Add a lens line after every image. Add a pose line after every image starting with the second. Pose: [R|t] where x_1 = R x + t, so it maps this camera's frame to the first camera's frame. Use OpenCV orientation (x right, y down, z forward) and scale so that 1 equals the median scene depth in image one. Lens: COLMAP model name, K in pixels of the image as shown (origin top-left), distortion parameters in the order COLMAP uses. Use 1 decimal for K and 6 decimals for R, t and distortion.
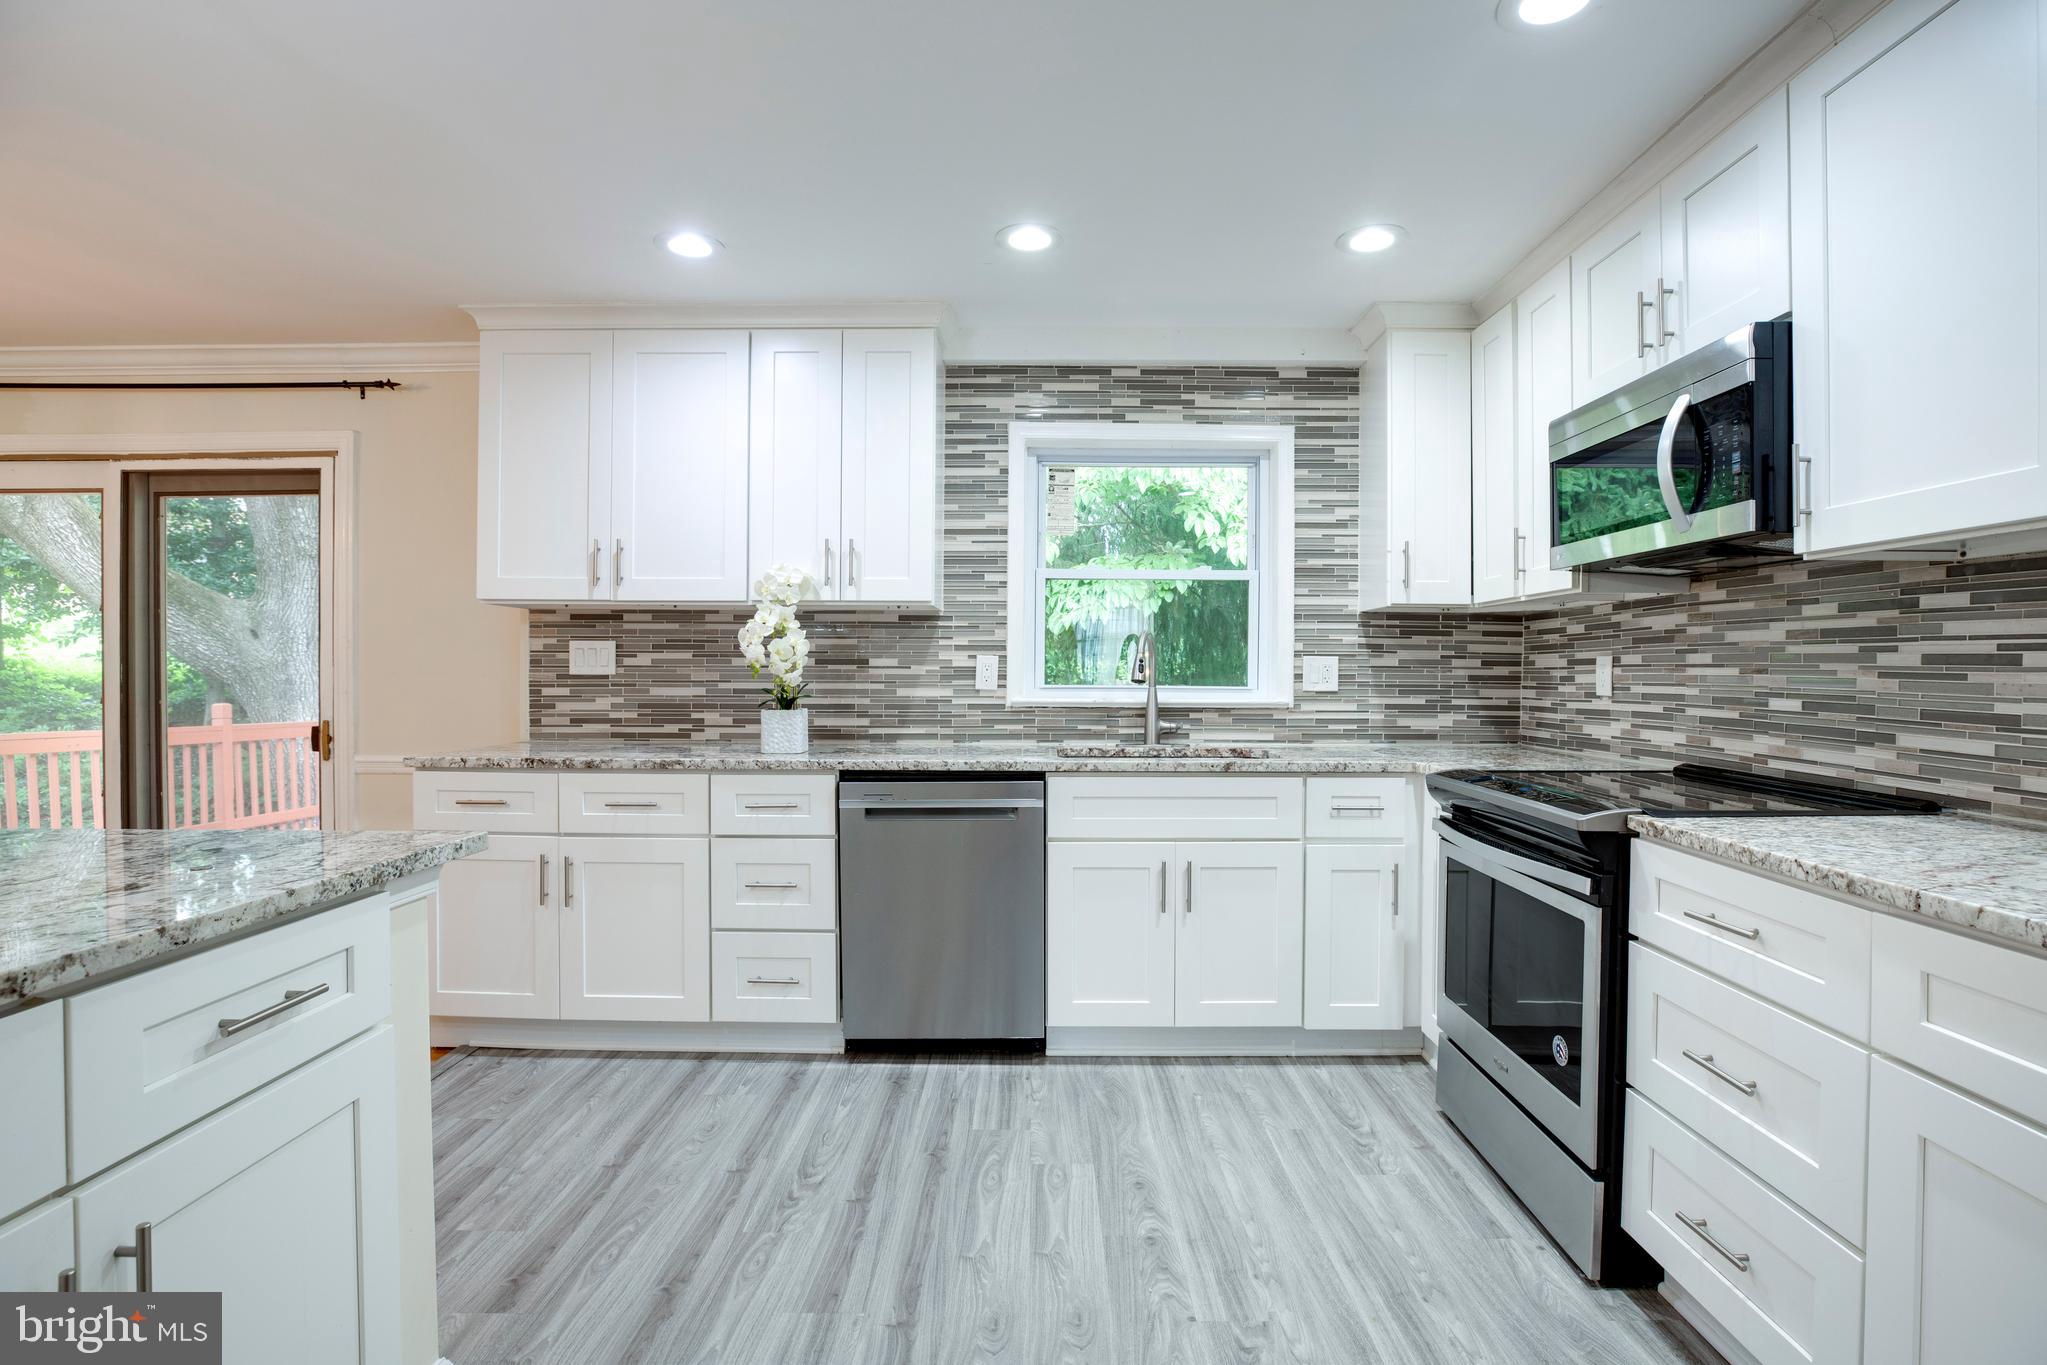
lens RADIAL K [[968.0, 0, 1028.3], [0, 968.0, 679.6], [0, 0, 1]] dist [-0.023691, 0.000453]
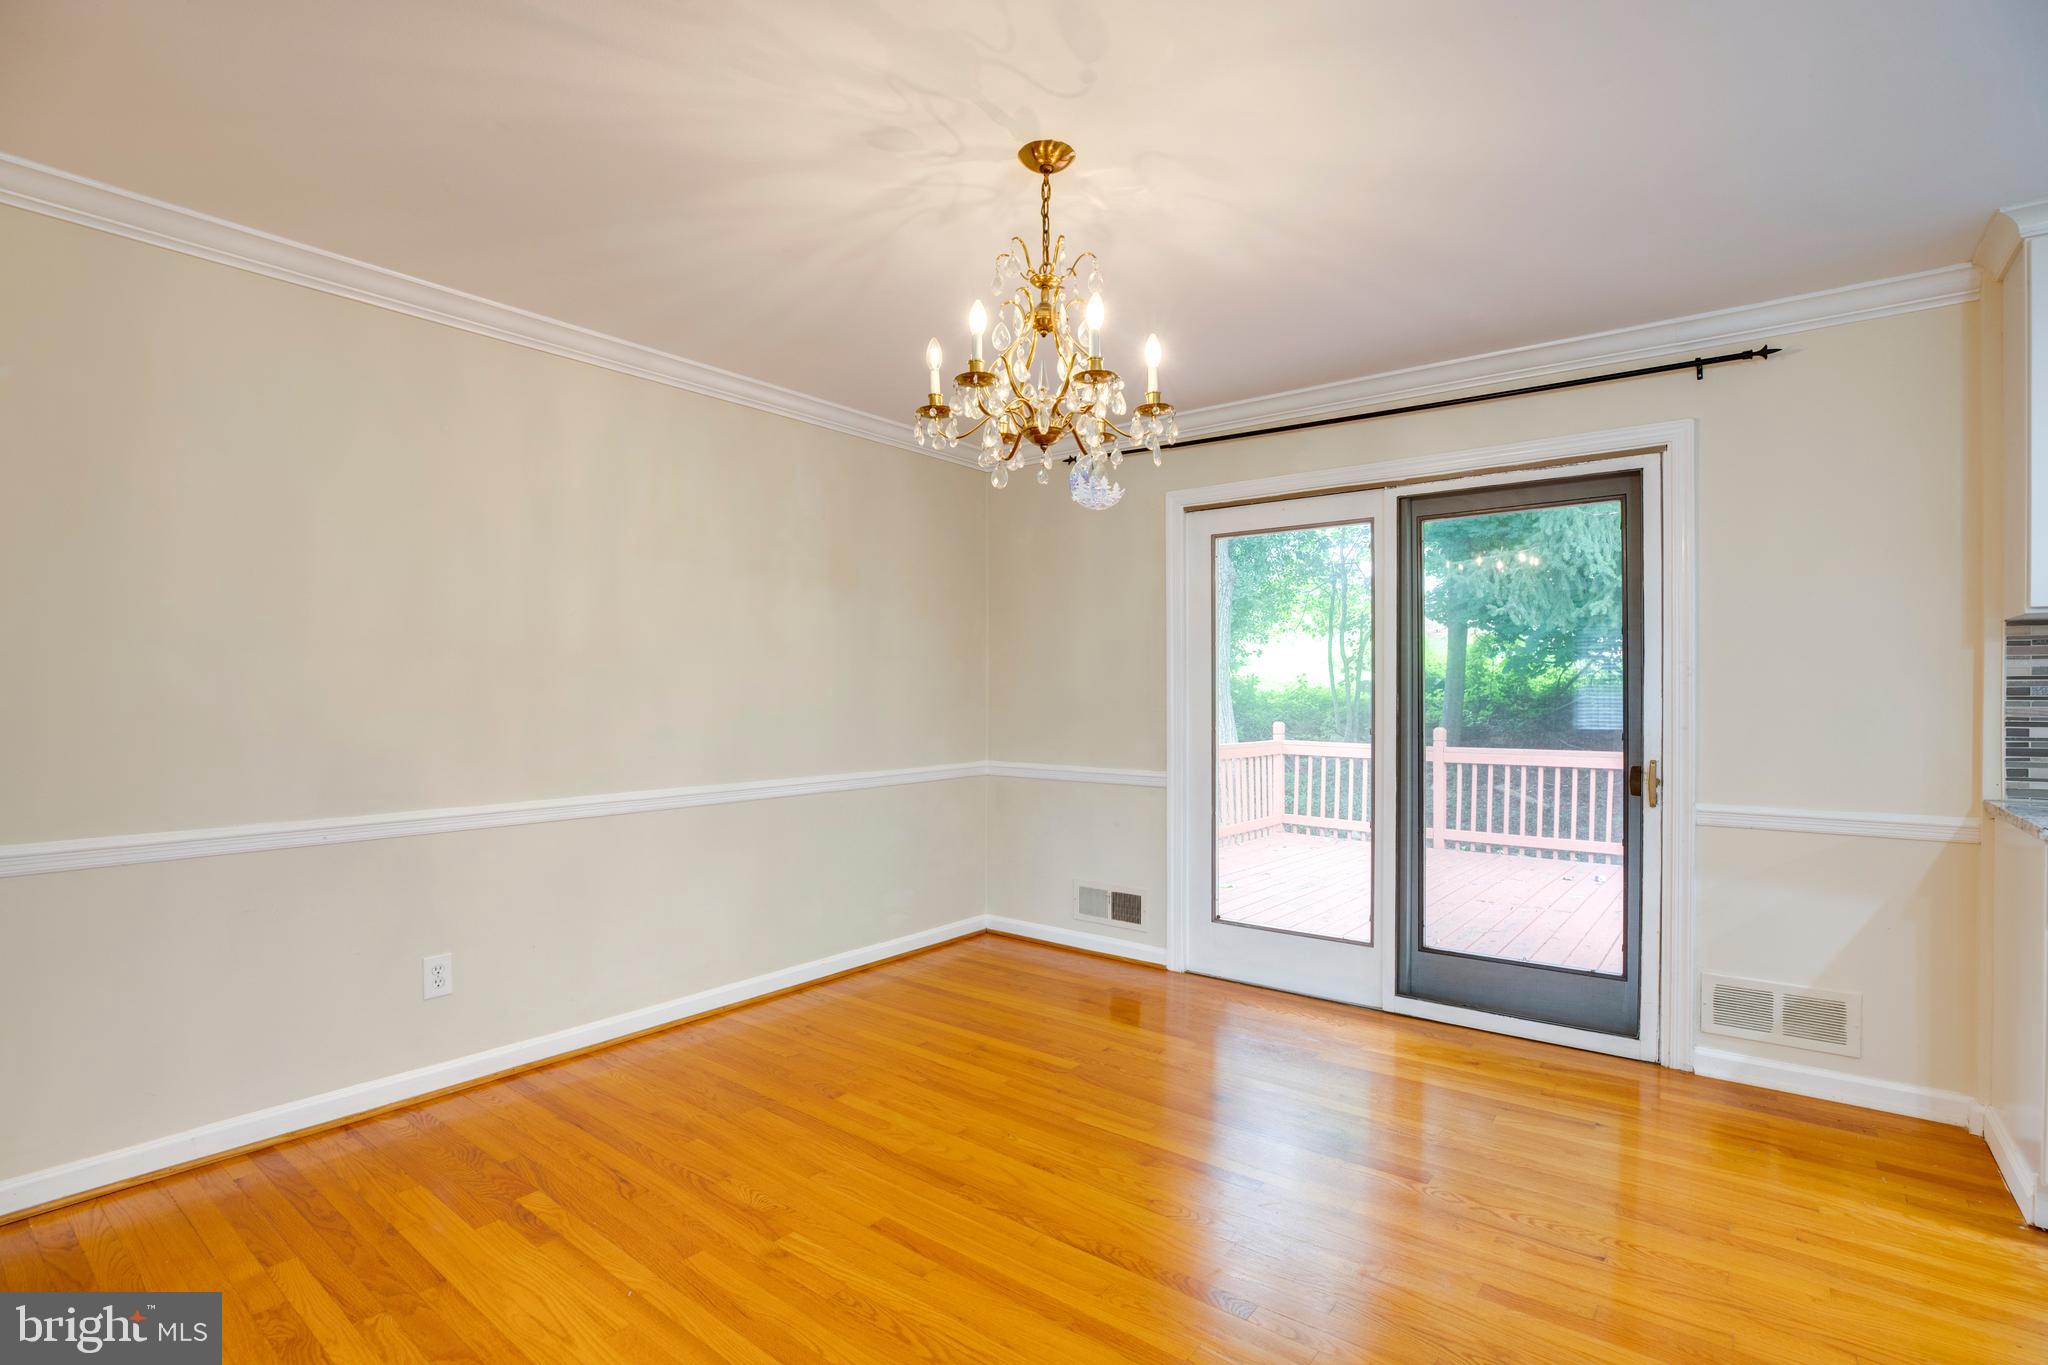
lens RADIAL K [[978.1, 0, 1020.4], [0, 978.1, 694.8], [0, 0, 1]] dist [-0.042938, 0.013984]
pose [[0.792659, -0.000695, -0.609665, -0.722180], [-0.003331, 0.999979, -0.005470, -0.010313], [0.609656, 0.006367, 0.792641, -0.035018]]
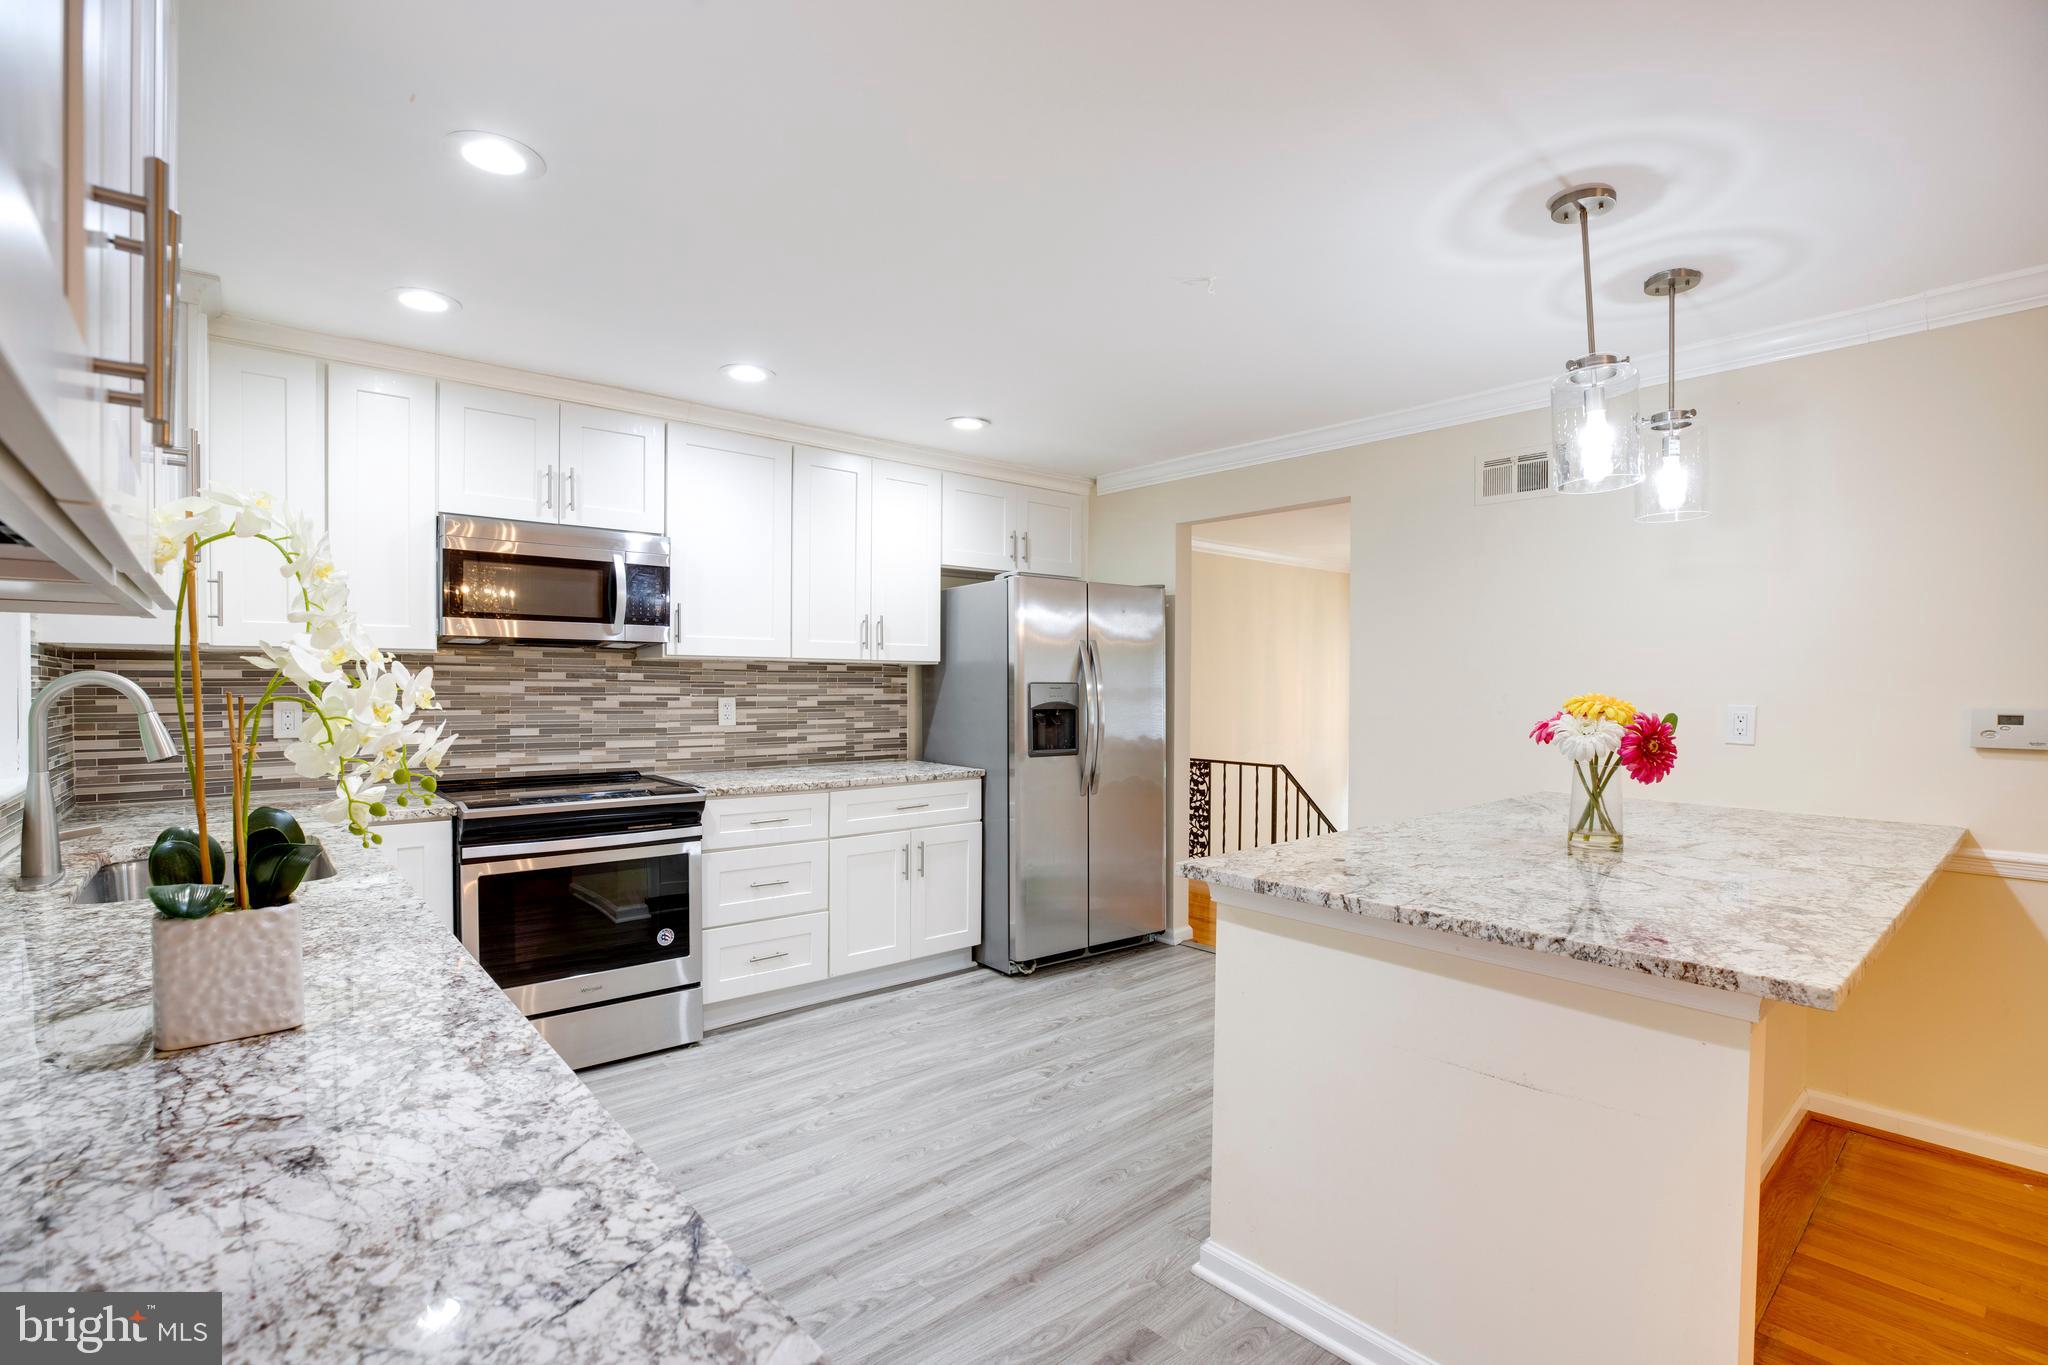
lens RADIAL K [[961.1, 0, 1026.4], [0, 961.1, 706.5], [0, 0, 1]] dist [-0.024134, 0.000091]
pose [[-0.668709, -0.025239, 0.743096, -0.670317], [0.000920, 0.999395, 0.034772, -0.049204], [-0.743524, 0.023936, -0.668281, 0.973117]]
